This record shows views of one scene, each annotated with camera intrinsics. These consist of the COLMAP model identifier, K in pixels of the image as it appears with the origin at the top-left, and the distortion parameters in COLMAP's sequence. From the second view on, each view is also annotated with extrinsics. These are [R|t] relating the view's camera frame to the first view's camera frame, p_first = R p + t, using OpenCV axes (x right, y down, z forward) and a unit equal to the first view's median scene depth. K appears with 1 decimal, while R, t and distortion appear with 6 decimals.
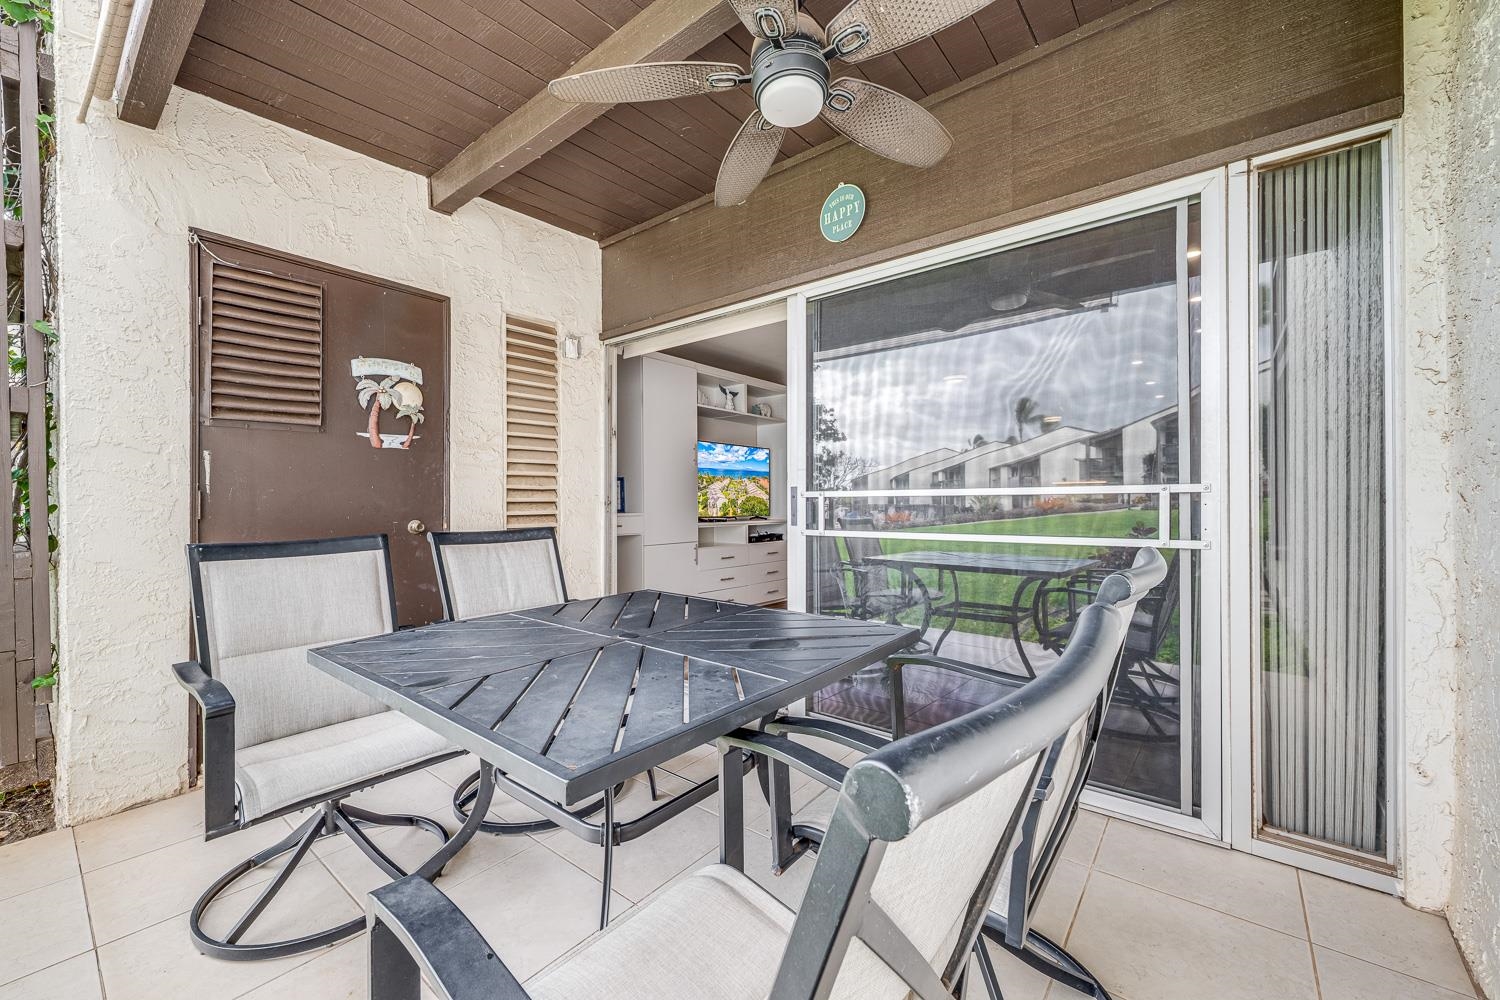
lens RADIAL K [[597.5, 0, 746.5], [0, 597.5, 501.0], [0, 0, 1]] dist [-0.000843, -0.000044]
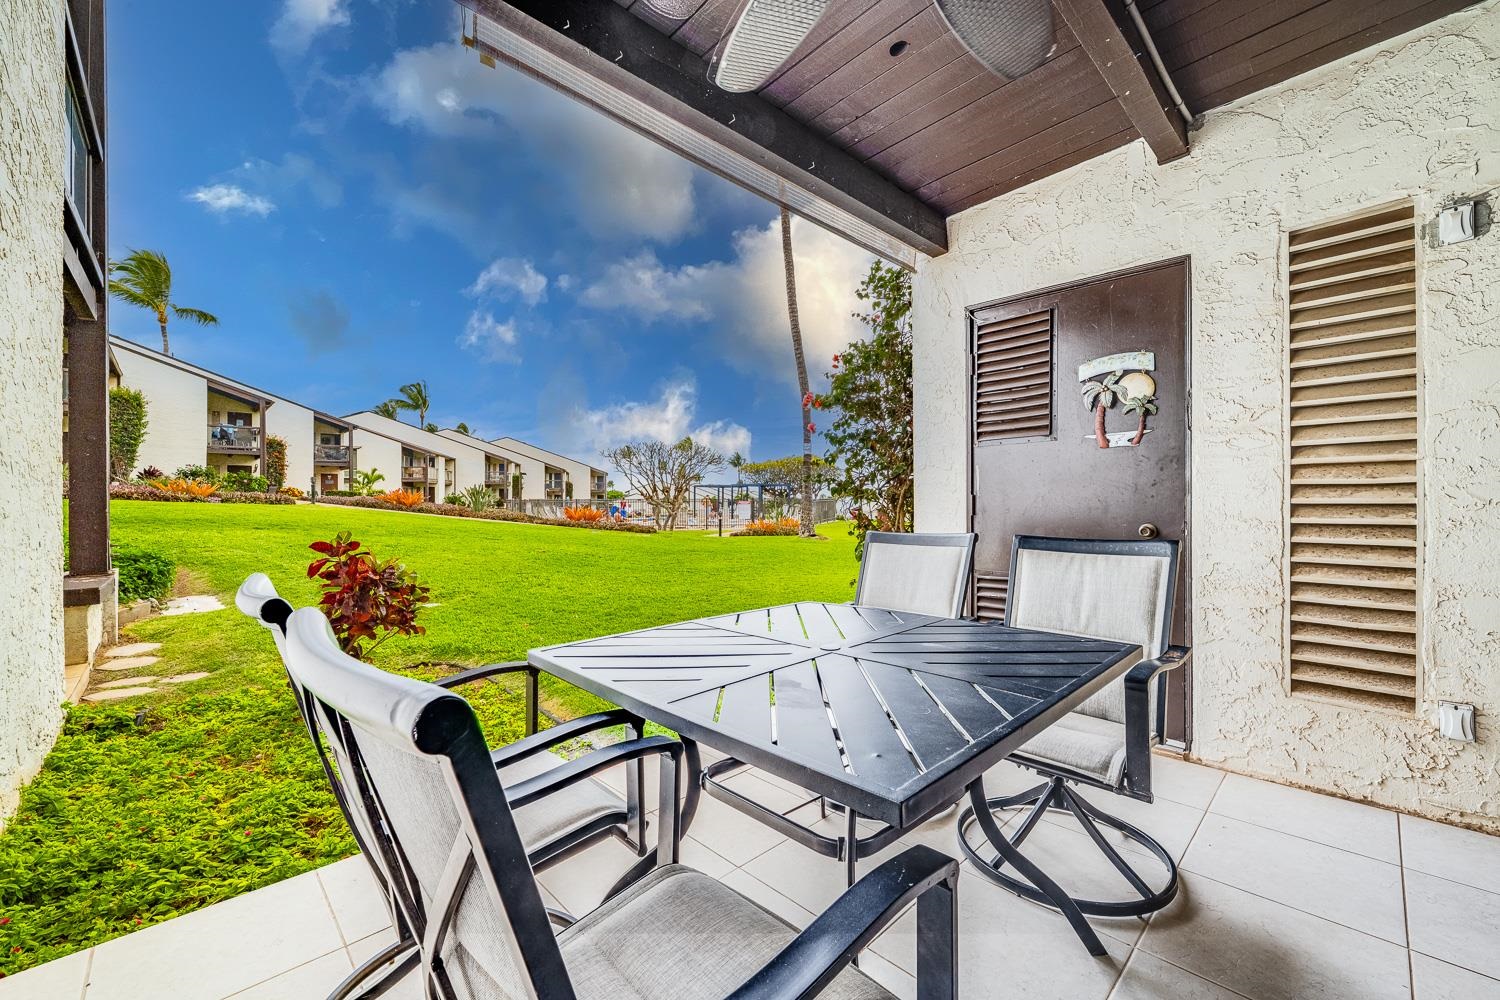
lens RADIAL K [[594.4, 0, 753.0], [0, 594.4, 499.6], [0, 0, 1]] dist [-0.000396, -0.000057]
pose [[-0.128012, 0.007001, -0.991748, 0.406804], [0.005590, 0.999964, 0.006337, -0.013018], [0.991757, -0.004732, -0.128046, 0.530001]]
